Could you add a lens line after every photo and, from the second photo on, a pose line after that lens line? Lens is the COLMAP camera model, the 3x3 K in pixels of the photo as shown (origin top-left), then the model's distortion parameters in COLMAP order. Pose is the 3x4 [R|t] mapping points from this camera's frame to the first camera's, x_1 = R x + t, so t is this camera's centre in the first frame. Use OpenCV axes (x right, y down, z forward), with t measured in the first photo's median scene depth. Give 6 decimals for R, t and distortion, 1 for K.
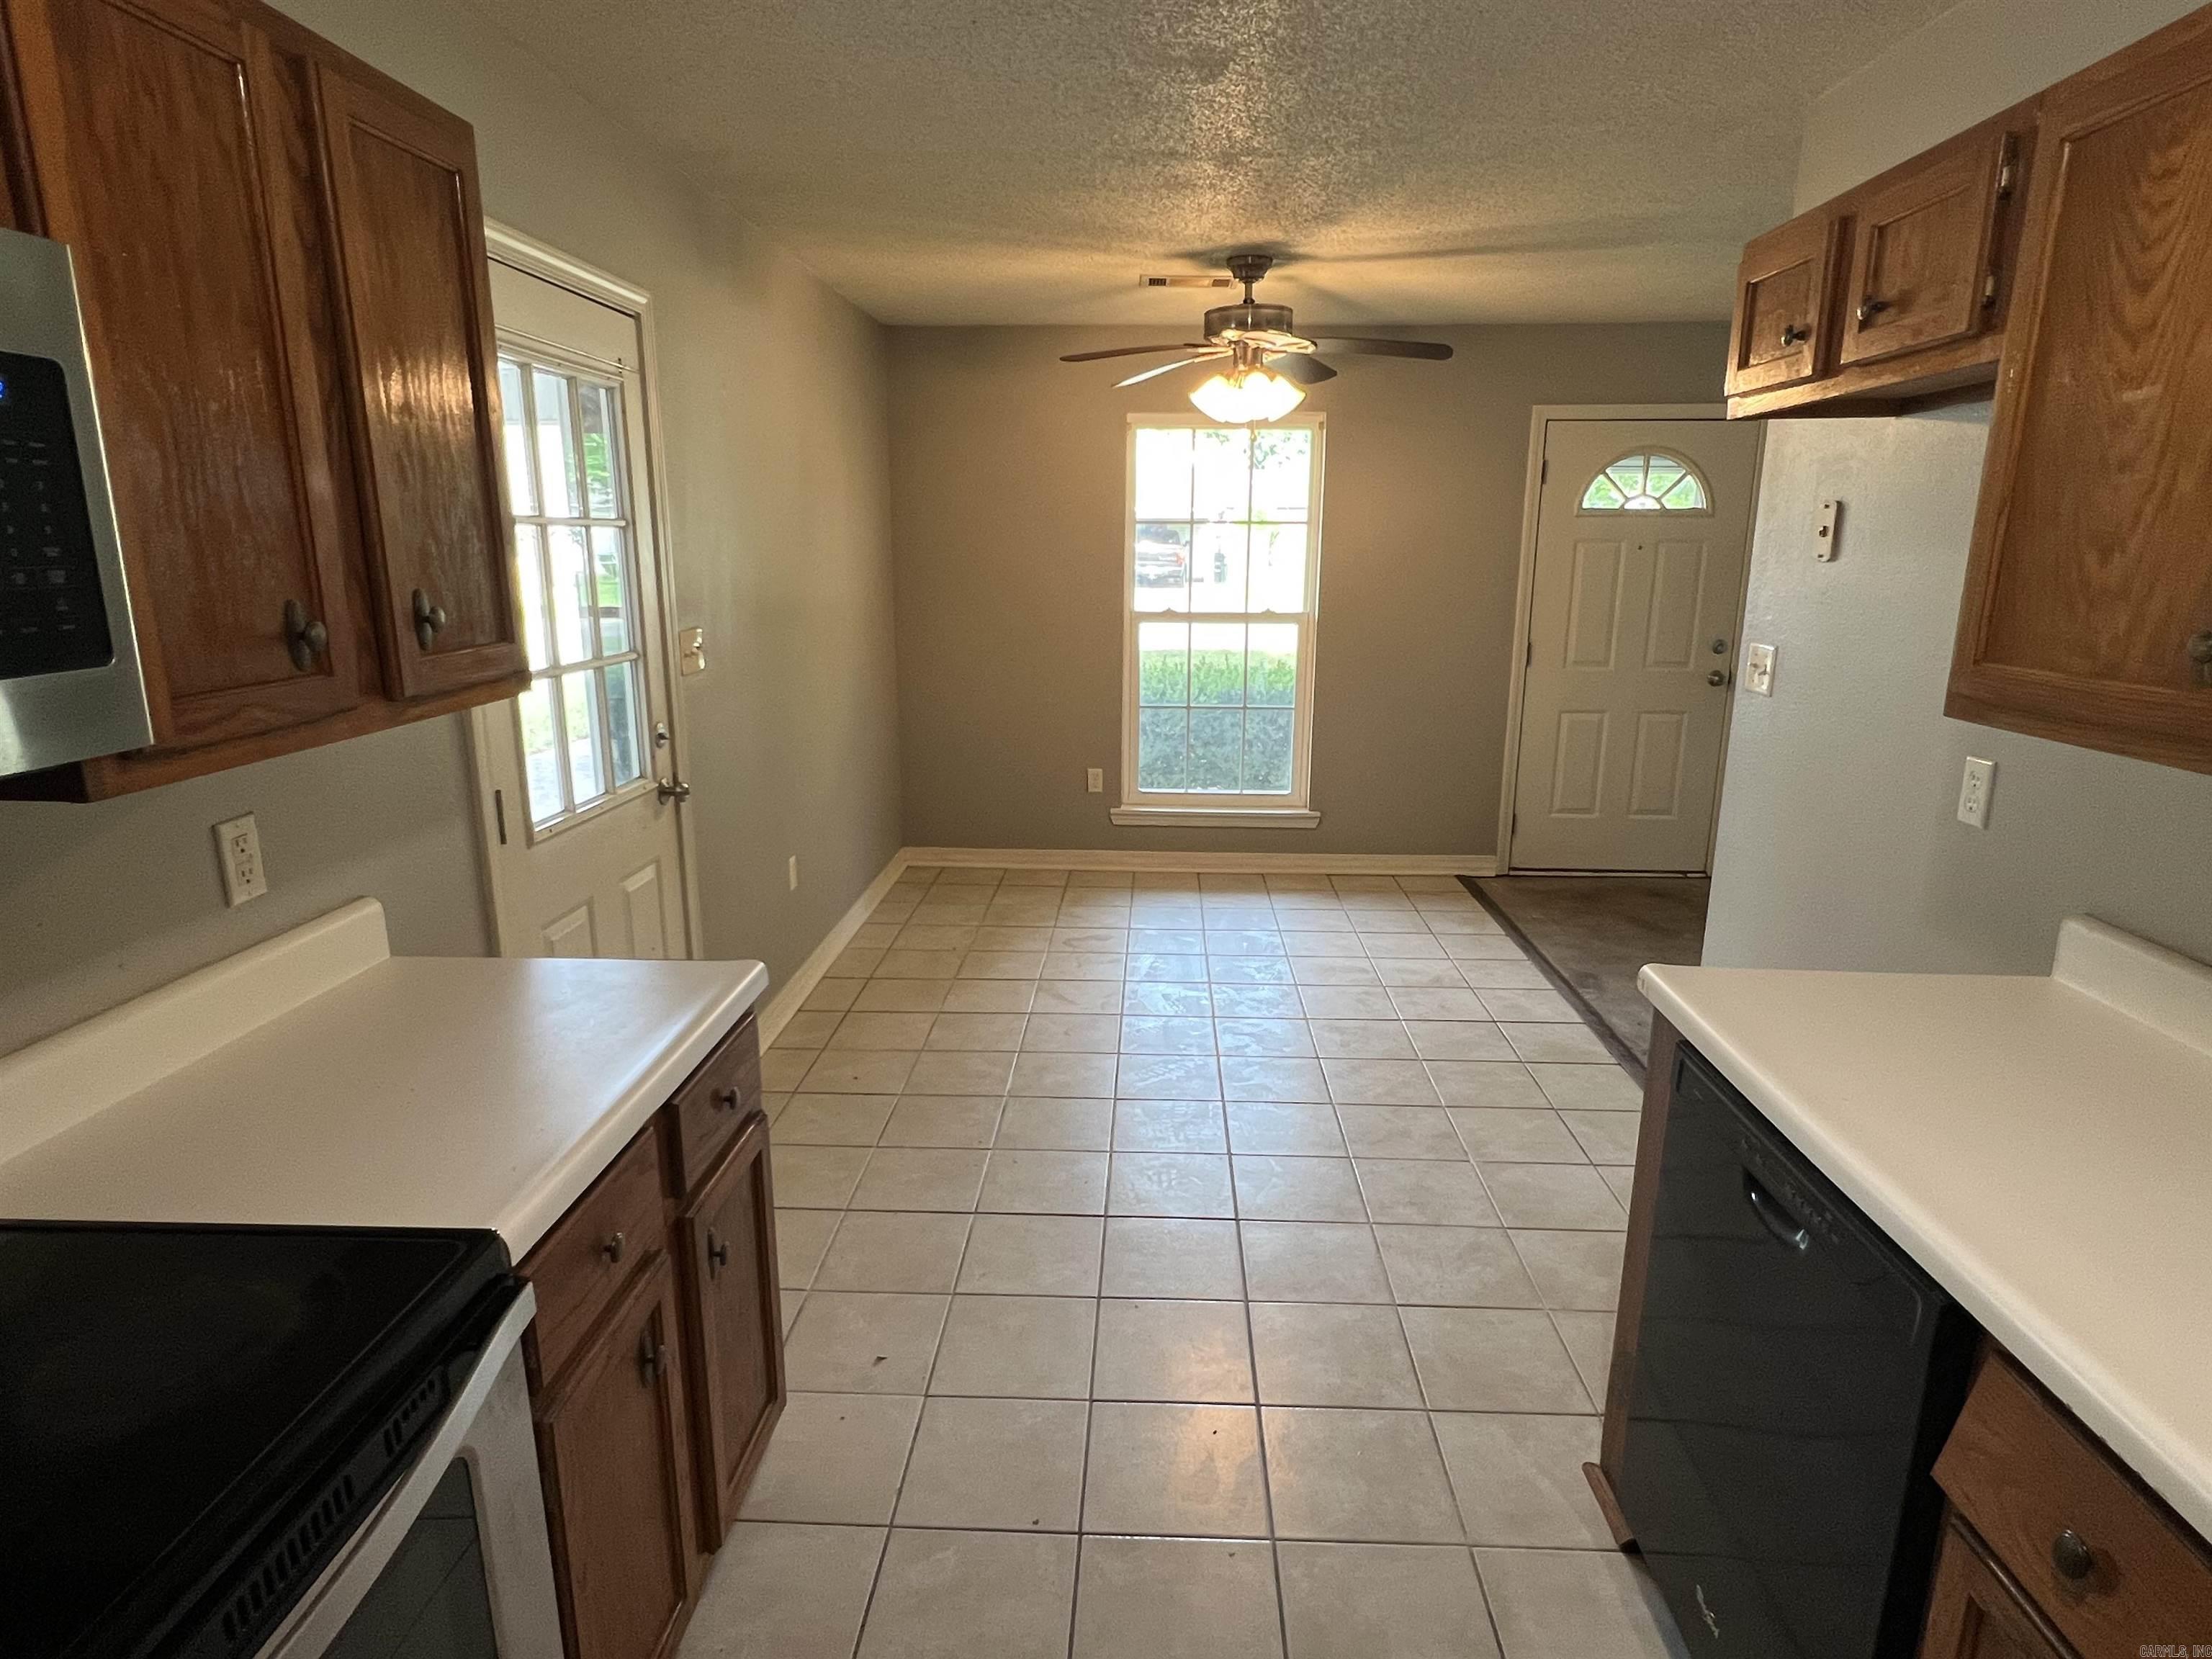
lens RADIAL K [[1251.4, 0, 1106.0], [0, 1251.4, 829.5], [0, 0, 1]] dist [-0.001048, -0.000717]
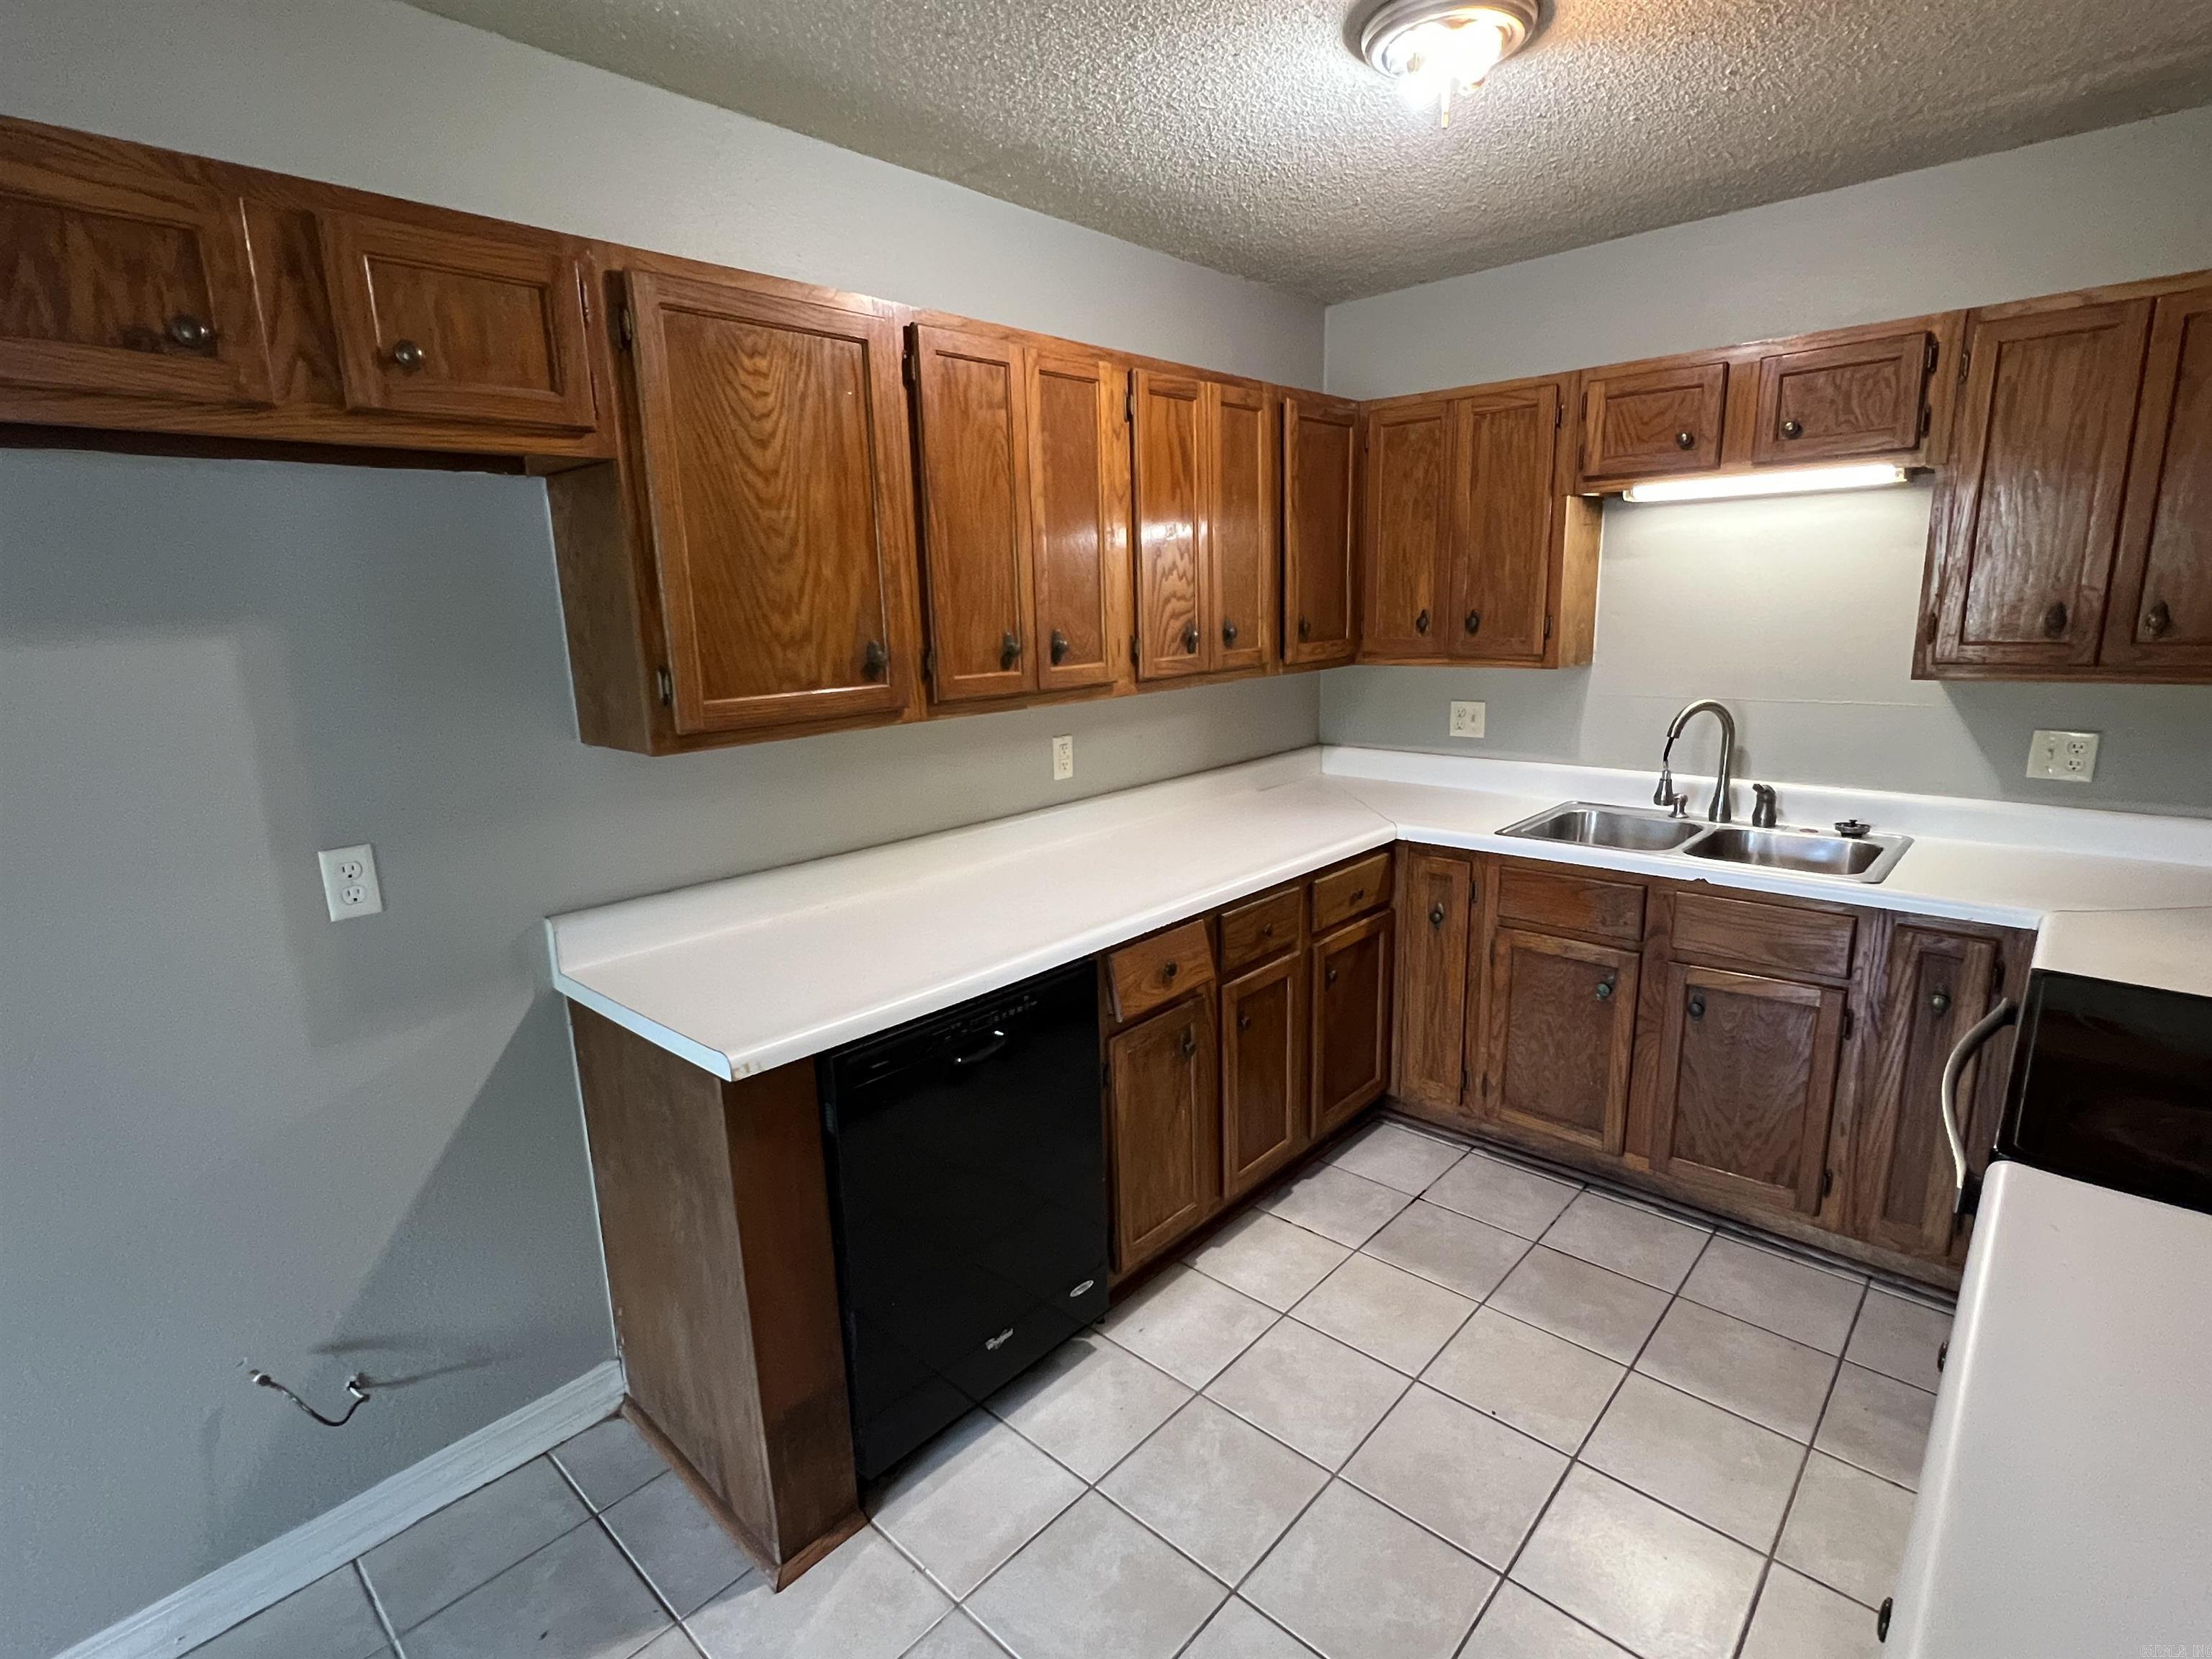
lens RADIAL K [[1072.8, 0, 1106.0], [0, 1072.8, 829.5], [0, 0, 1]] dist [-0.006040, -0.000311]
pose [[-0.763596, -0.116795, 0.635044, -0.395806], [0.177915, 0.907375, 0.380812, -0.430145], [-0.620700, 0.403770, -0.672088, 1.823185]]
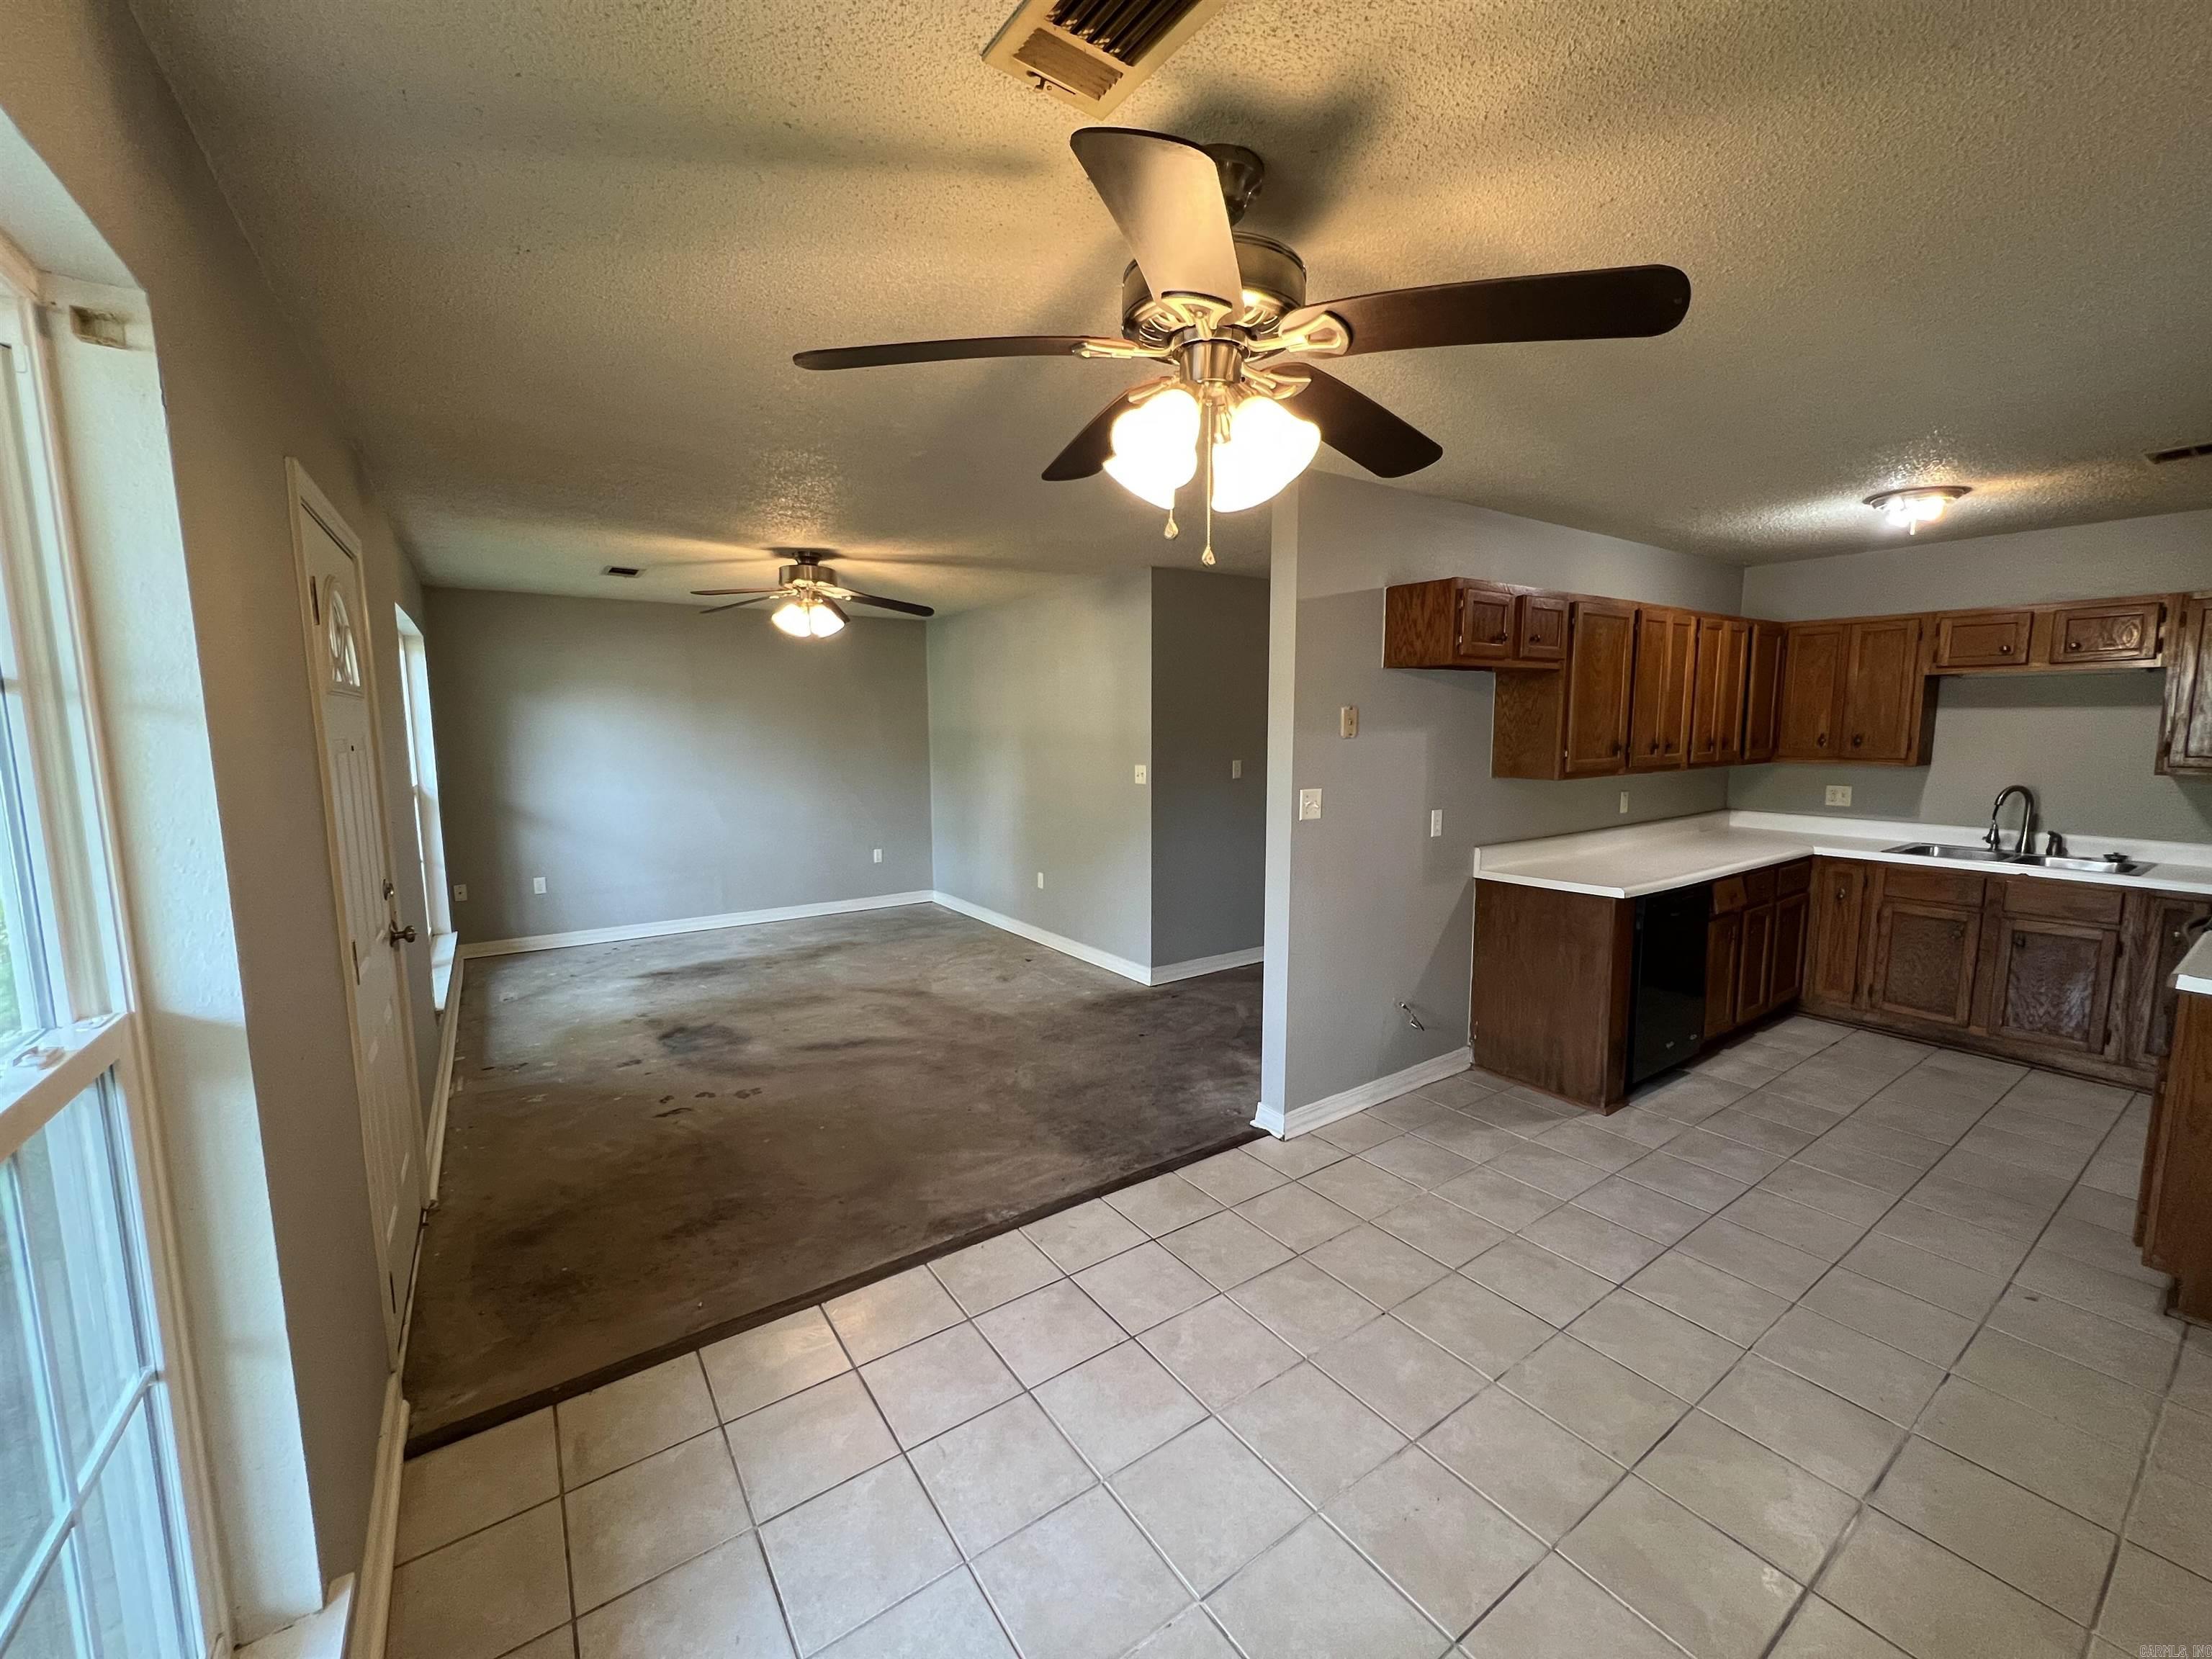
lens RADIAL K [[882.0, 0, 1097.5], [0, 882.0, 825.5], [0, 0, 1]] dist [-0.004545, -0.000001]
pose [[-0.597739, -0.092474, 0.796340, -0.487619], [0.193630, 0.947264, 0.255340, -0.966459], [-0.777956, 0.306822, -0.548311, 3.943638]]
